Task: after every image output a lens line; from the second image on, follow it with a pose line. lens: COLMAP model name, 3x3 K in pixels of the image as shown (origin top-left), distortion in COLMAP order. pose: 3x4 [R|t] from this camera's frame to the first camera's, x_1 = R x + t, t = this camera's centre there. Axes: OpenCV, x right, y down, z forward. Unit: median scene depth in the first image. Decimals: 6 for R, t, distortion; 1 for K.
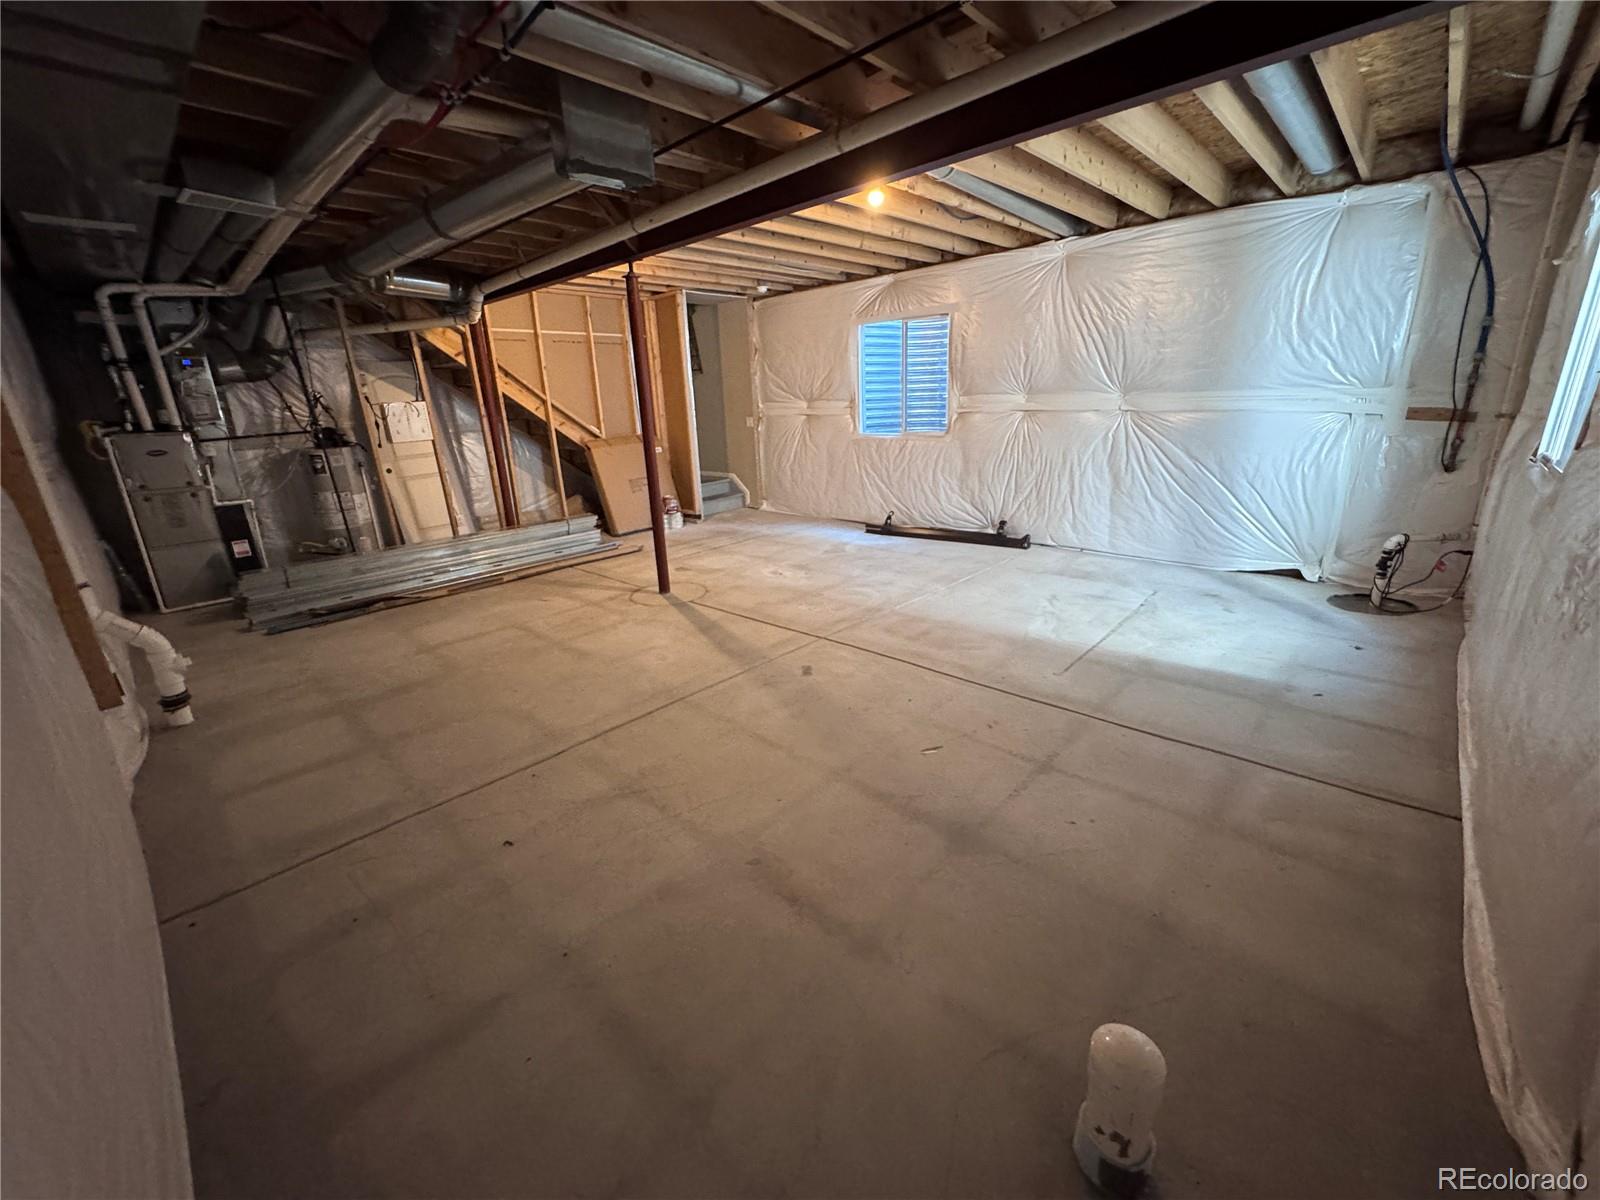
lens RADIAL K [[637.5, 0, 800.0], [0, 637.5, 600.0], [0, 0, 1]] dist [-0.000283, -0.000018]
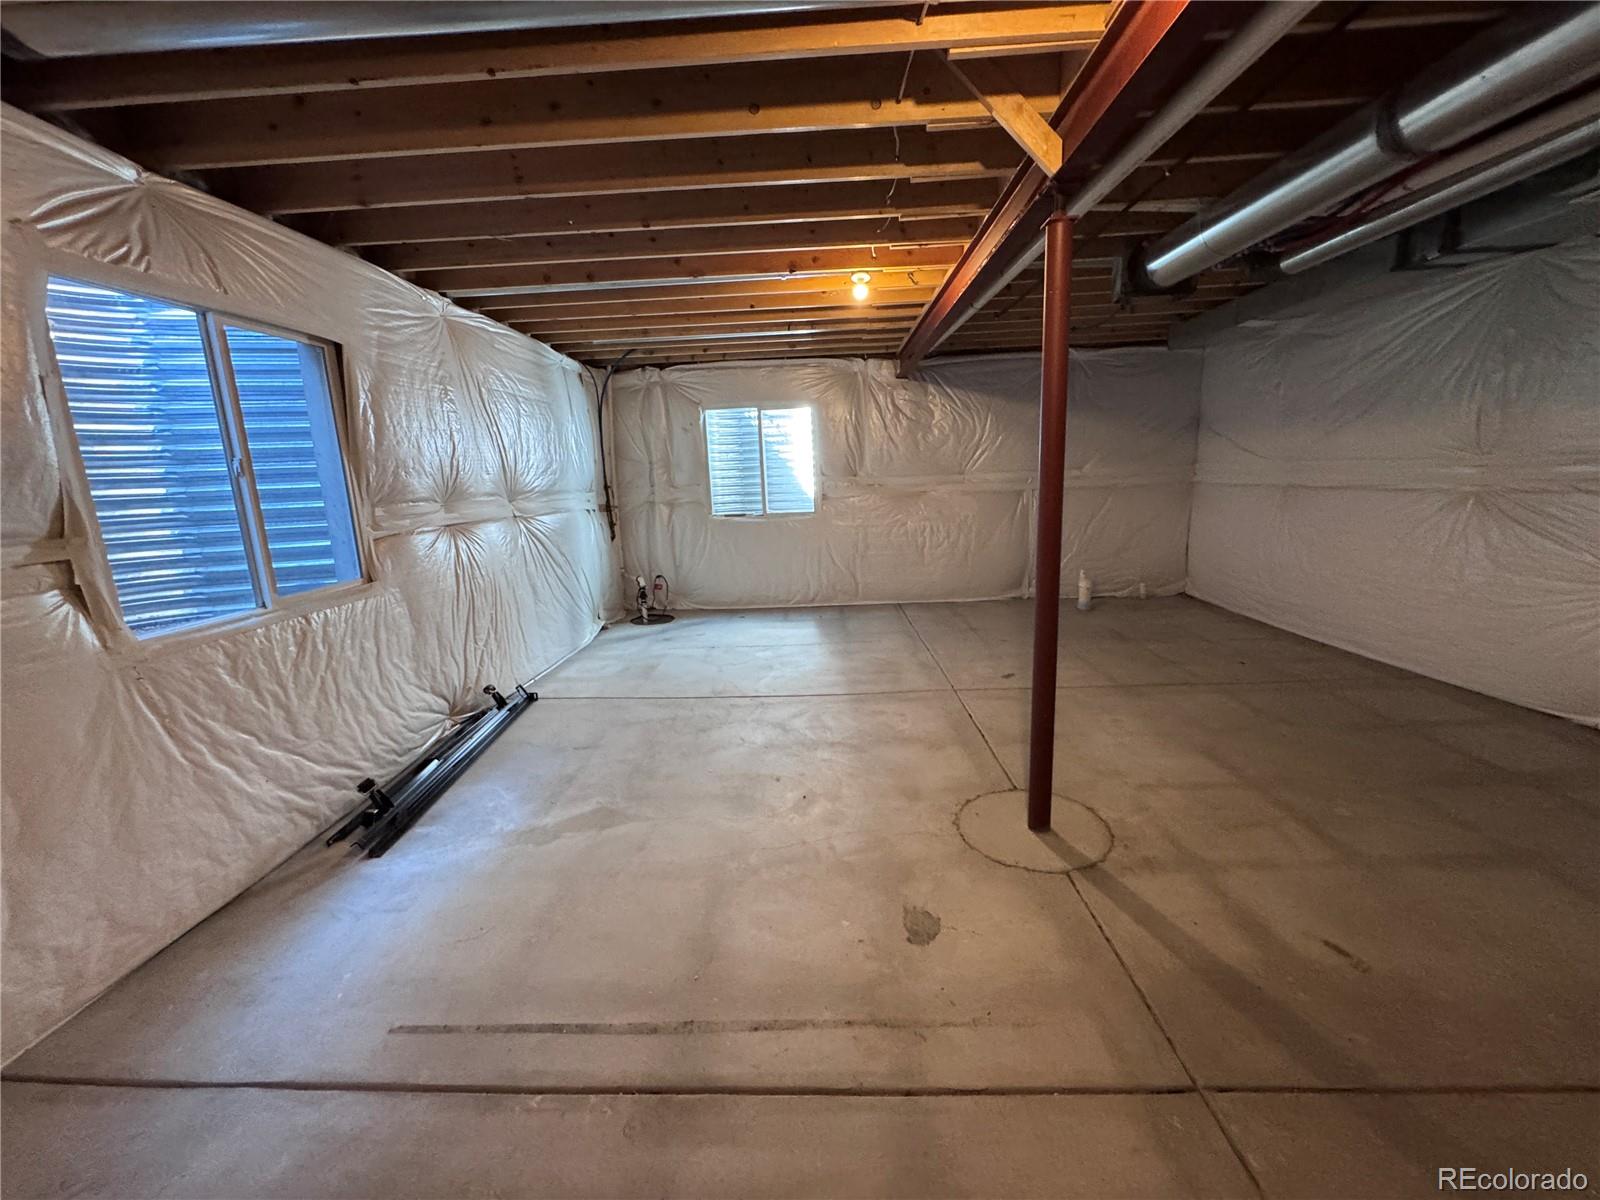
lens RADIAL K [[637.5, 0, 800.0], [0, 637.5, 600.0], [0, 0, 1]] dist [-0.000283, -0.000018]
pose [[-0.656785, -0.085807, 0.749180, -0.475201], [0.290449, 0.888065, 0.356343, -0.434226], [-0.695897, 0.451640, -0.558345, 1.393731]]
